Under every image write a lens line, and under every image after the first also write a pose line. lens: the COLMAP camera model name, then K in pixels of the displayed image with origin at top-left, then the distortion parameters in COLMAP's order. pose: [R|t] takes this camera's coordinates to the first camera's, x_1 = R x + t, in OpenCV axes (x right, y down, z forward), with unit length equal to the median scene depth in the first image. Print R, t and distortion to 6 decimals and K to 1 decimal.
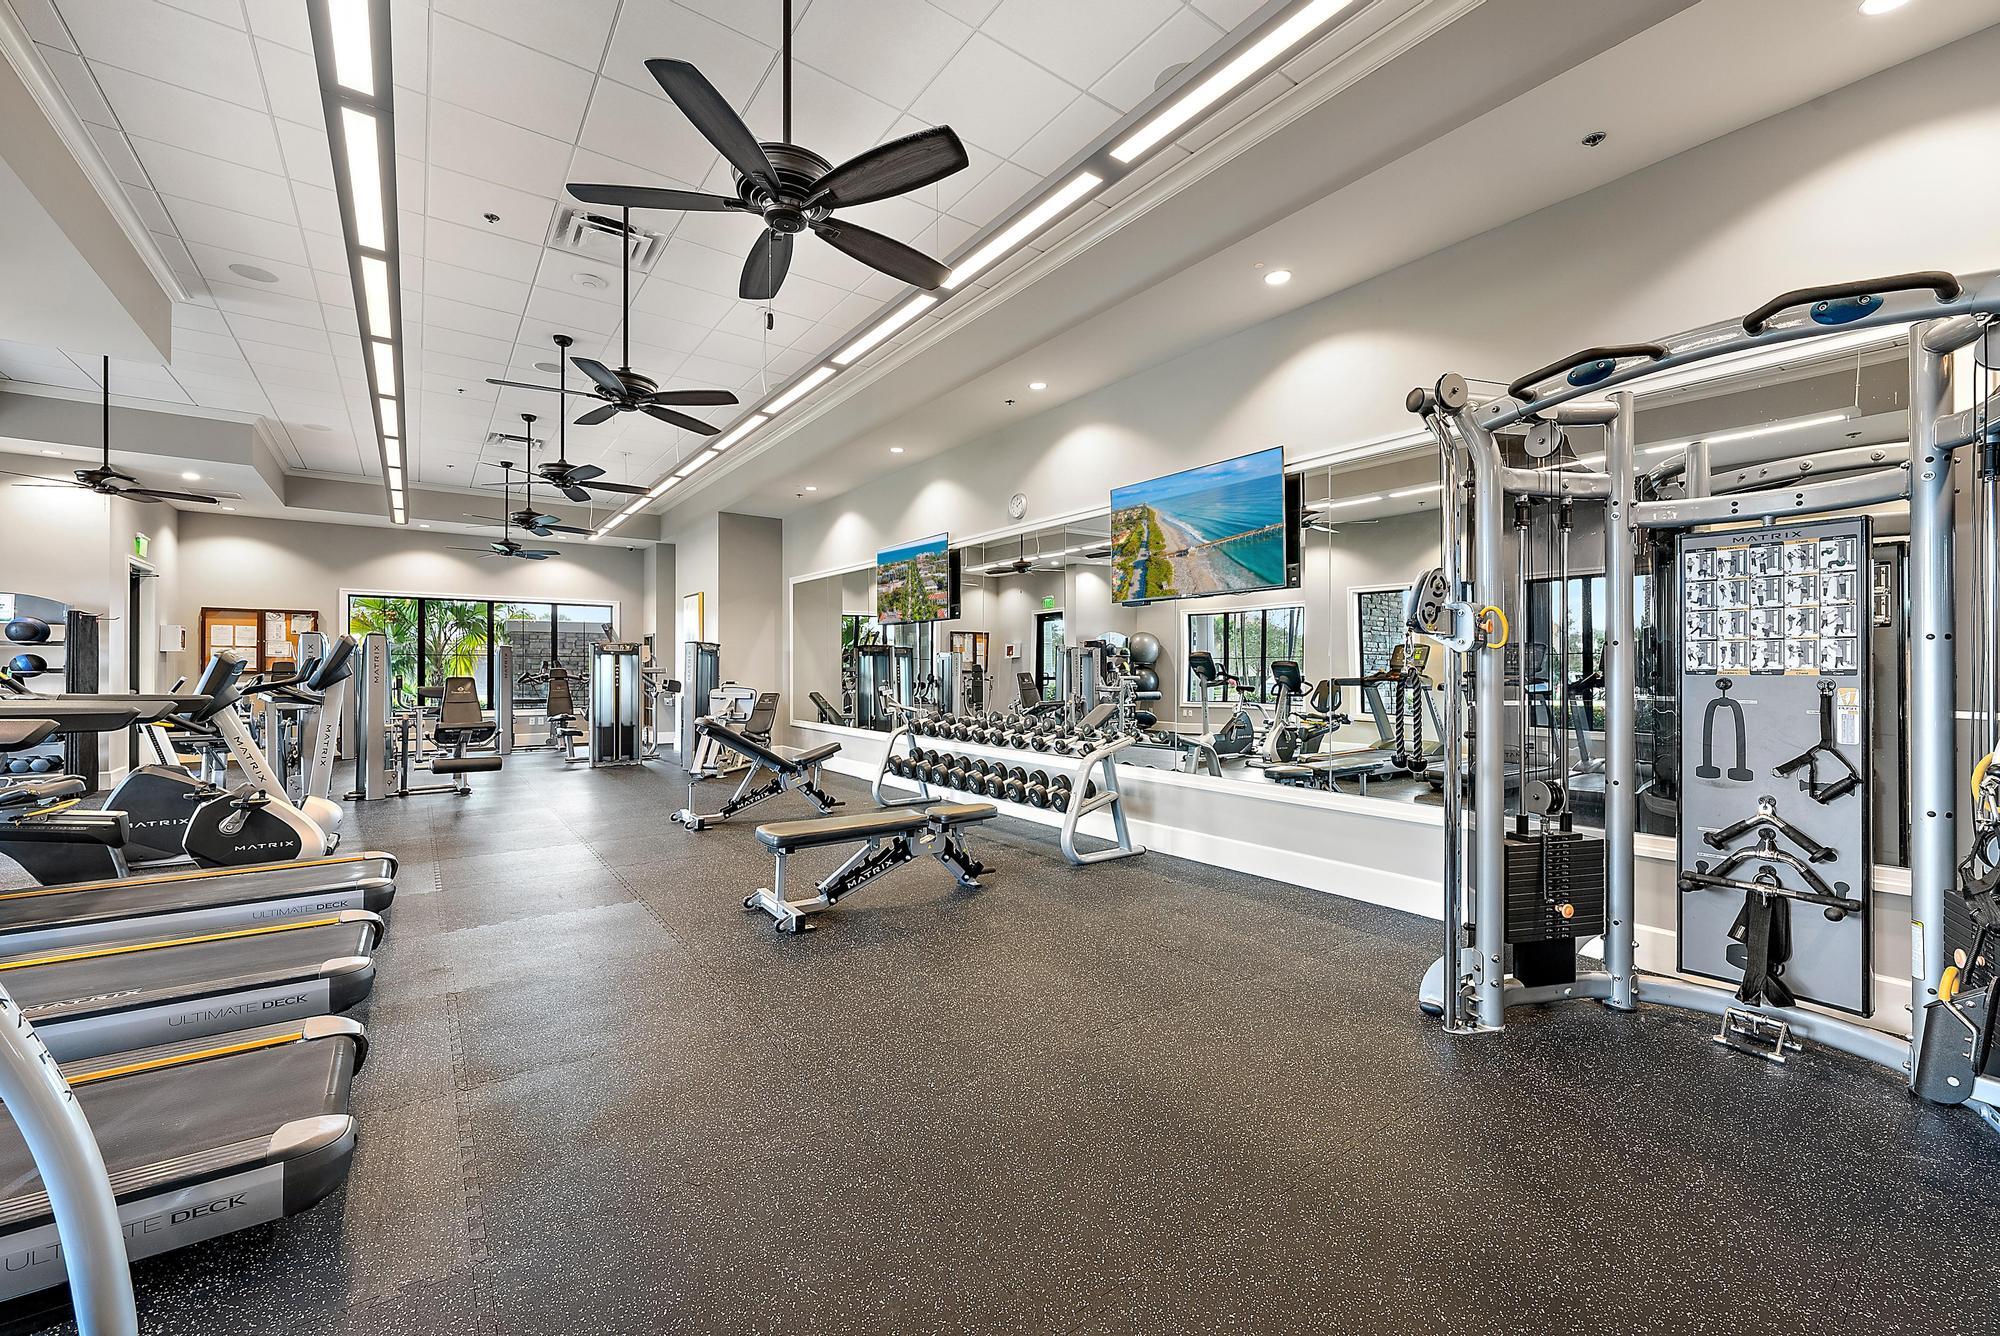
lens RADIAL K [[797.9, 0, 1001.7], [0, 797.9, 673.5], [0, 0, 1]] dist [-0.000865, 0.000135]
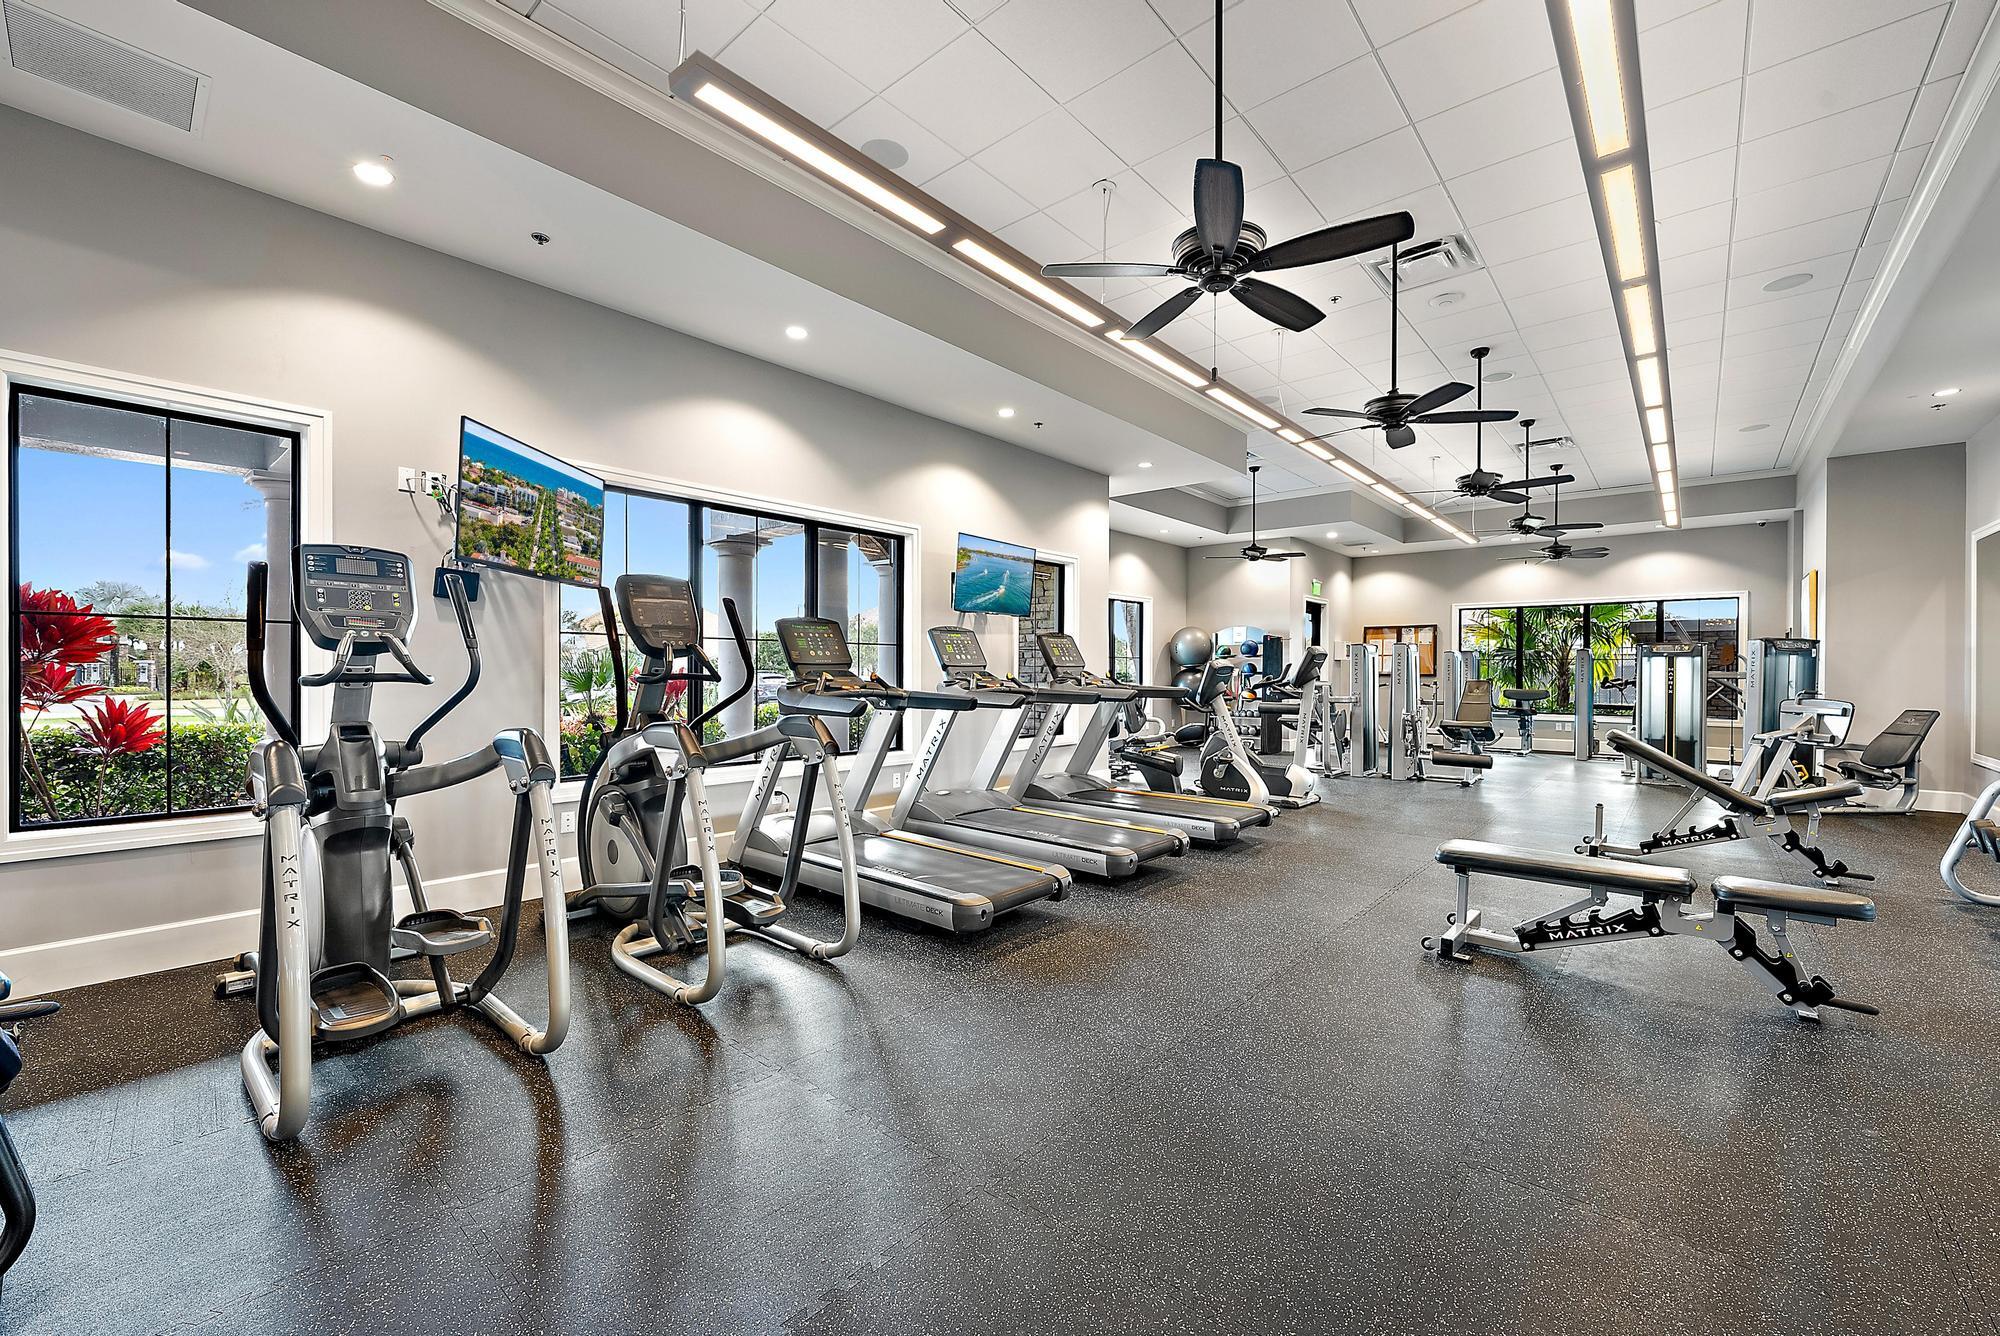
lens RADIAL K [[797.9, 0, 1003.1], [0, 797.9, 667.1], [0, 0, 1]] dist [-0.000865, 0.000135]
pose [[0.222211, -0.005081, -0.974985, 0.258888], [-0.008879, 0.999934, -0.007235, 0.000469], [0.974958, 0.010264, 0.222151, 0.143839]]
